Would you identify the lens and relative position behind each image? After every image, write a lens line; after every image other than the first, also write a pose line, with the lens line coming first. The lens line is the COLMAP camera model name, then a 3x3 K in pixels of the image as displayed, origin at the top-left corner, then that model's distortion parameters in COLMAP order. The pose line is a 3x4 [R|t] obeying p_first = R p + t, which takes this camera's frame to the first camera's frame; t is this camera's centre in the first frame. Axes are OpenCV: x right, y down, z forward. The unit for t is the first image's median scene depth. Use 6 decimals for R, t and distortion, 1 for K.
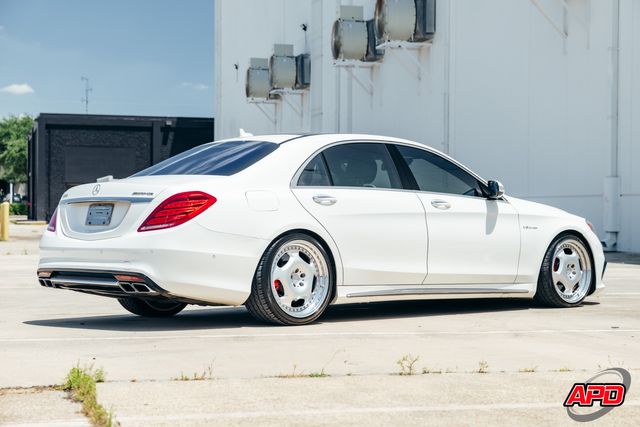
lens RADIAL K [[1309.6, 0, 318.4], [0, 1309.6, 214.1], [0, 0, 1]] dist [0.121724, 0.127351]
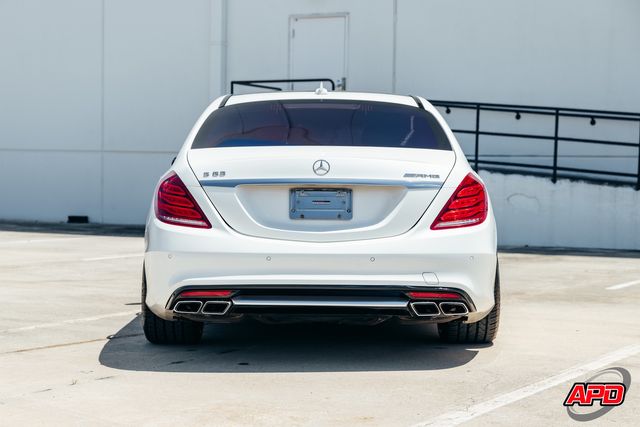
lens RADIAL K [[1365.7, 0, 320.5], [0, 1365.7, 214.0], [0, 0, 1]] dist [0.029773, 0.029275]
pose [[0.678180, -0.014598, 0.734751, -0.624009], [-0.014487, 0.999343, 0.033227, -0.016317], [-0.734753, -0.033178, 0.677523, 0.468725]]
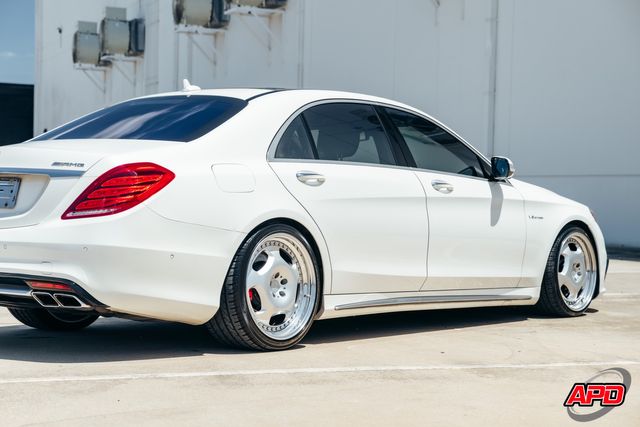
lens RADIAL K [[1309.6, 0, 318.4], [0, 1309.6, 214.1], [0, 0, 1]] dist [0.121724, 0.127351]
pose [[0.989562, 0.015456, 0.143278, -0.089023], [-0.018089, 0.999690, 0.017091, -0.003085], [-0.142970, -0.019504, 0.989535, 0.252631]]
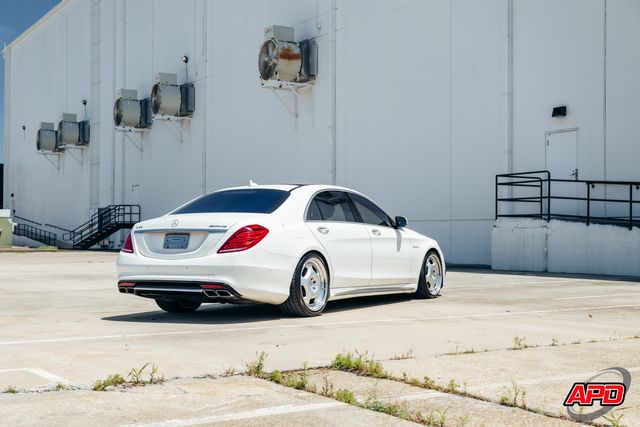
lens RADIAL K [[879.6, 0, 329.7], [0, 879.6, 211.5], [0, 0, 1]] dist [0.037577, -0.005545]
pose [[0.952528, 0.005288, 0.304405, -0.268338], [0.001686, 0.999742, -0.022643, -0.008596], [-0.304447, 0.022081, 0.952273, 0.052664]]
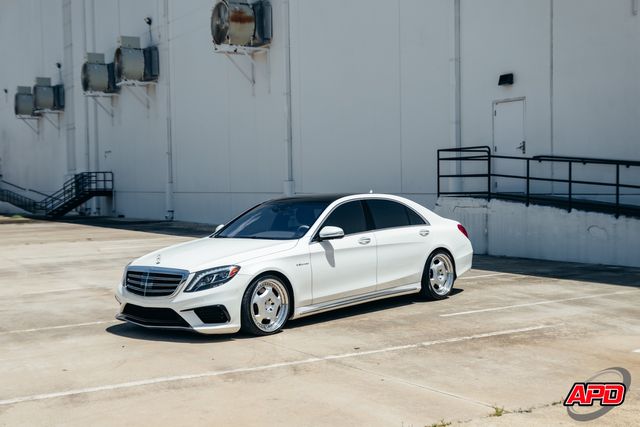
lens RADIAL K [[868.0, 0, 334.7], [0, 868.0, 215.0], [0, 0, 1]] dist [0.026696, 0.017978]
pose [[0.954903, -0.031924, 0.295196, -0.050398], [0.021277, 0.999004, 0.039212, -0.076761], [-0.296154, -0.031163, 0.954632, 0.144723]]
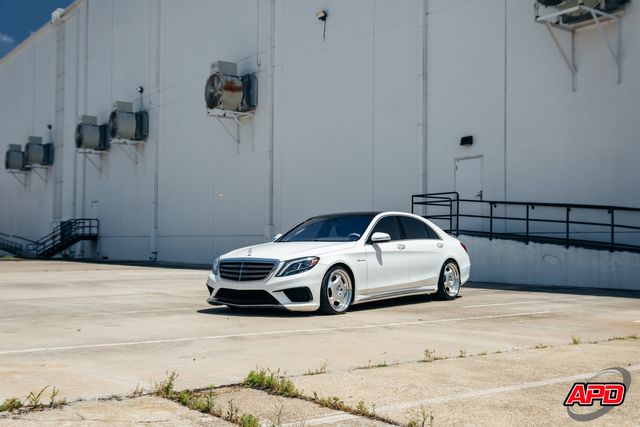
lens RADIAL K [[757.1, 0, 334.6], [0, 757.1, 214.1], [0, 0, 1]] dist [0.021480, 0.006530]
pose [[0.923945, 0.017391, 0.382129, -0.231698], [-0.003044, 0.999269, -0.038119, -0.012287], [-0.382512, 0.034057, 0.923323, 0.112547]]
